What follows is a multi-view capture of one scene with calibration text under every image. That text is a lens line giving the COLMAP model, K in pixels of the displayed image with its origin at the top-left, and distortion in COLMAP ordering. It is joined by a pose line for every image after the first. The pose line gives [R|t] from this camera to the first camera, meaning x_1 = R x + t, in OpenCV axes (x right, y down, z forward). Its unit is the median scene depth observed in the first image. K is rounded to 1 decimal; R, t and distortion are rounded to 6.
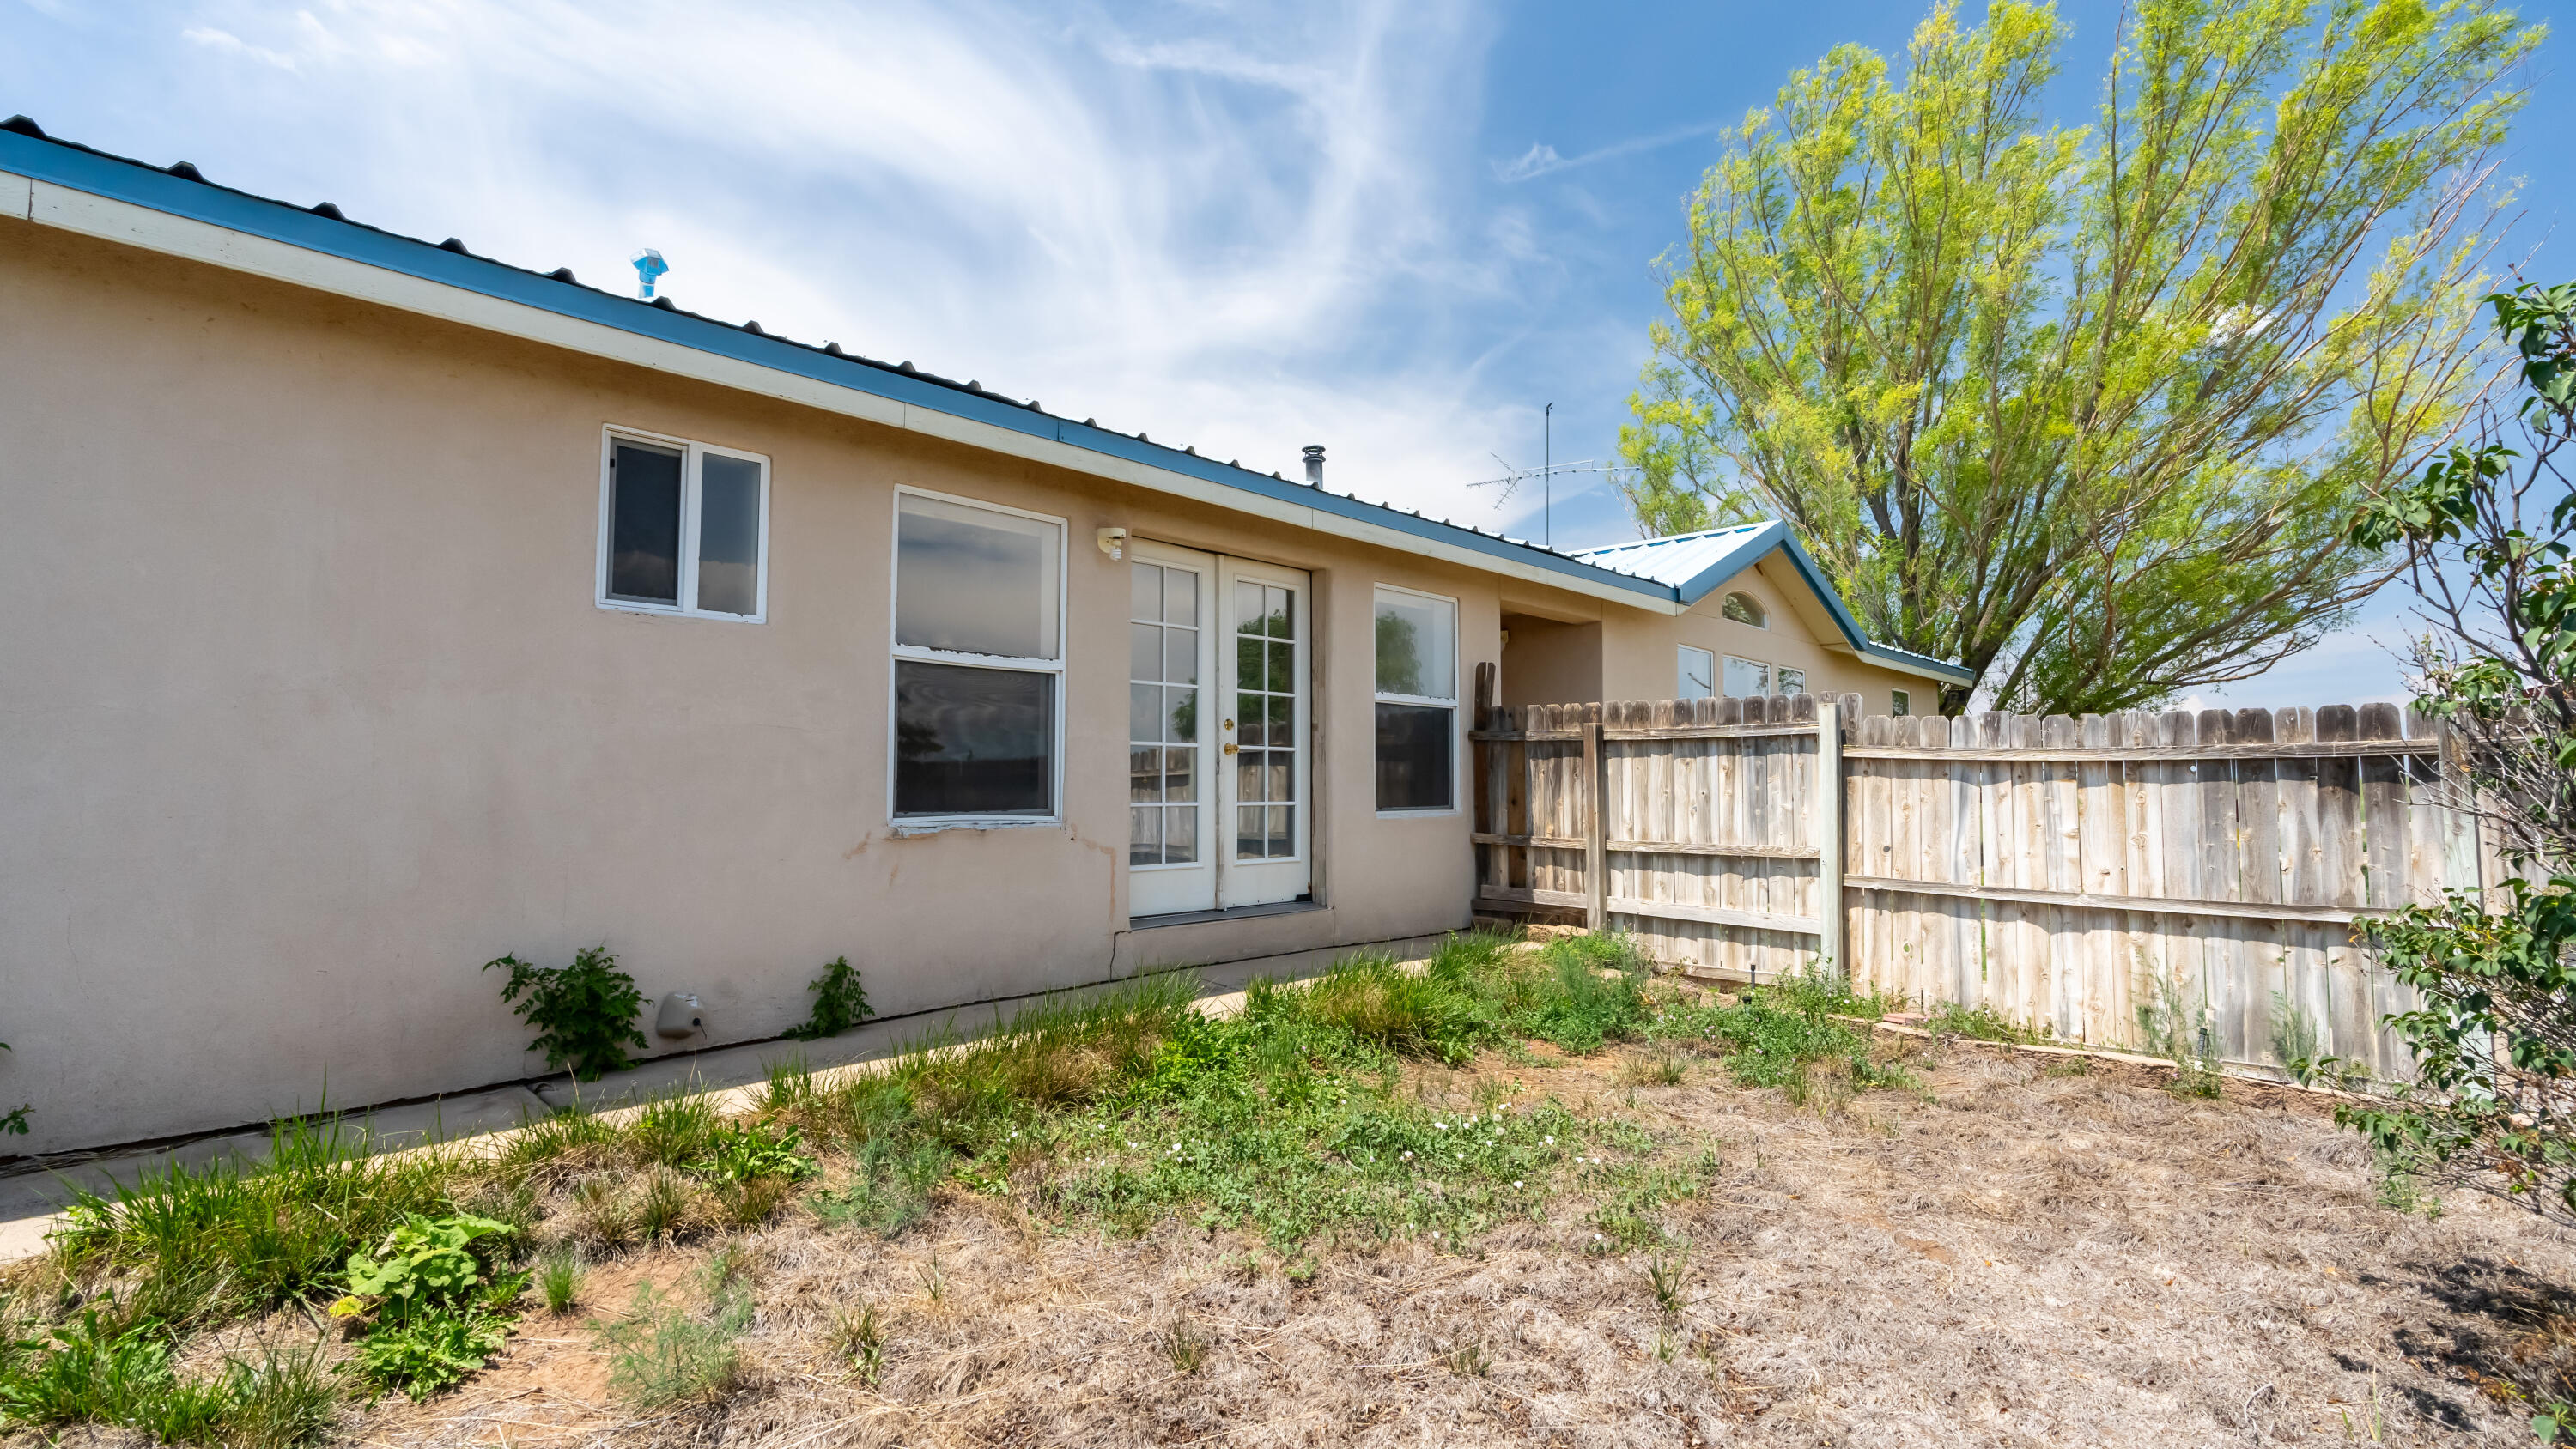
lens RADIAL K [[1170.0, 0, 1268.8], [0, 1170.0, 721.5], [0, 0, 1]] dist [0.000653, 0.000323]
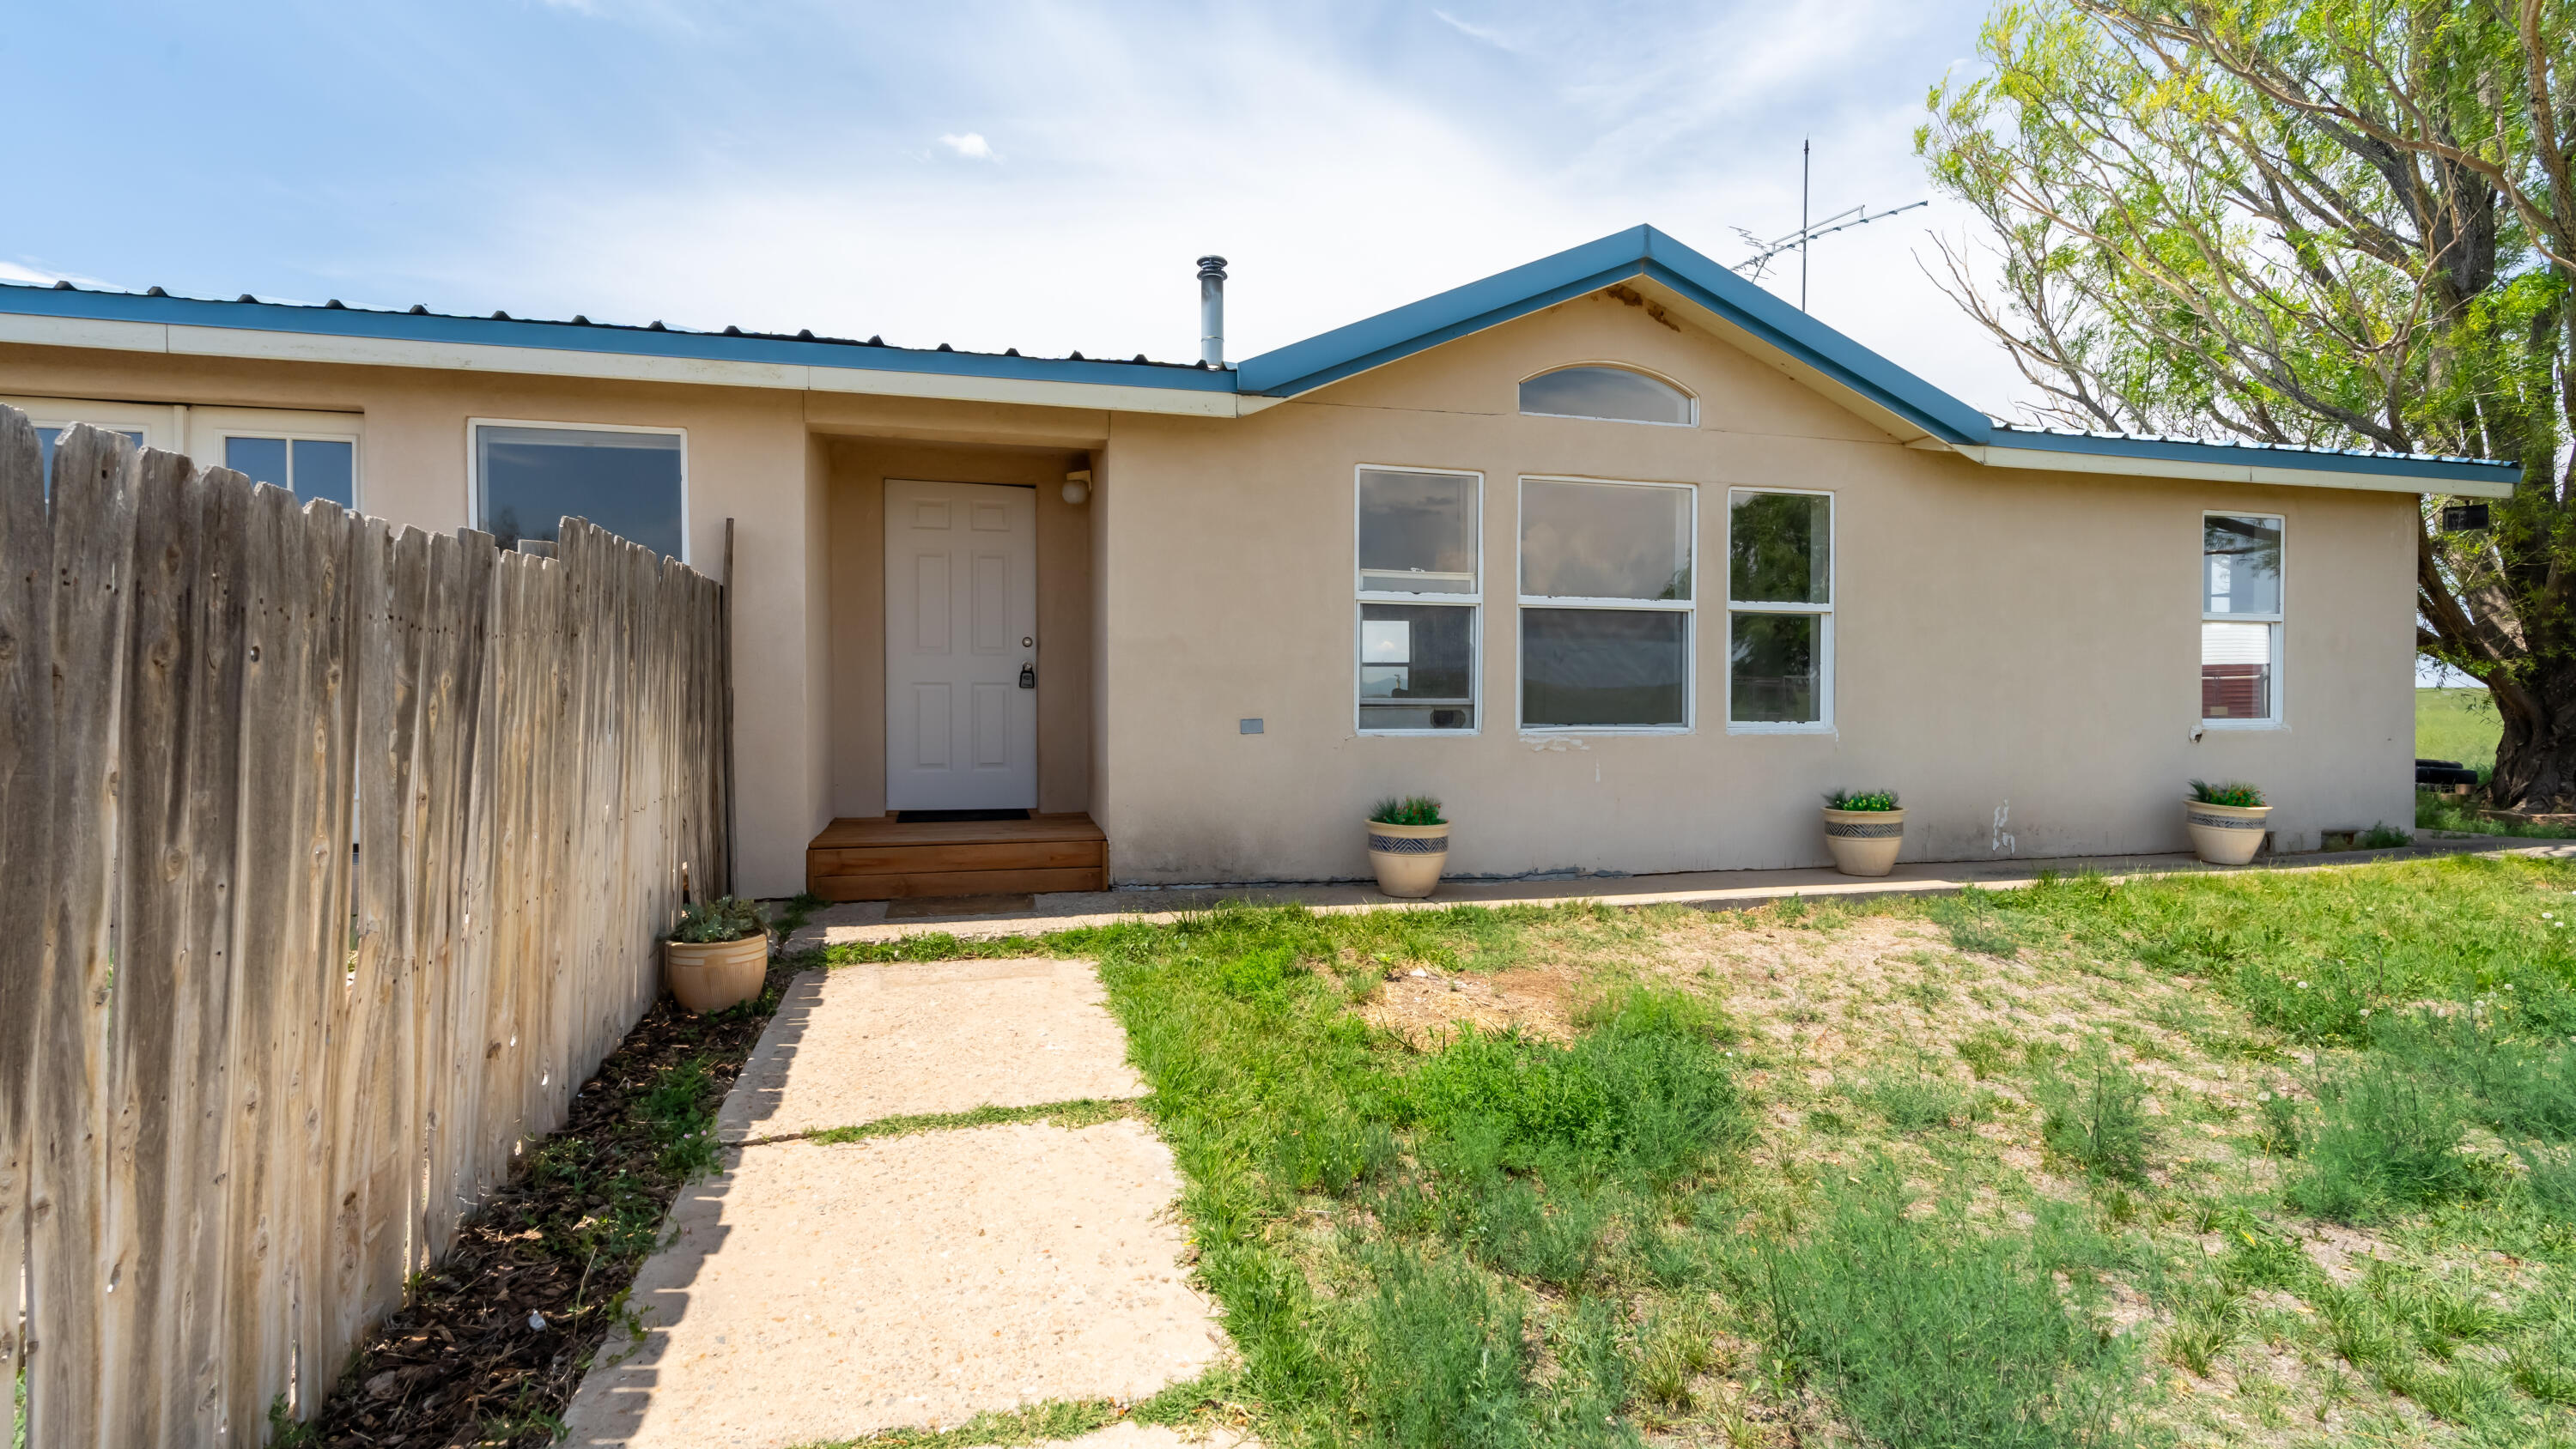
lens RADIAL K [[849.0, 0, 1288.0], [0, 849.0, 701.4], [0, 0, 1]] dist [-0.000778, -0.000057]
pose [[0.784850, 0.011345, -0.619582, 0.497830], [0.022420, 0.998658, 0.046687, 0.026102], [0.619280, -0.050533, 0.783542, 0.529403]]
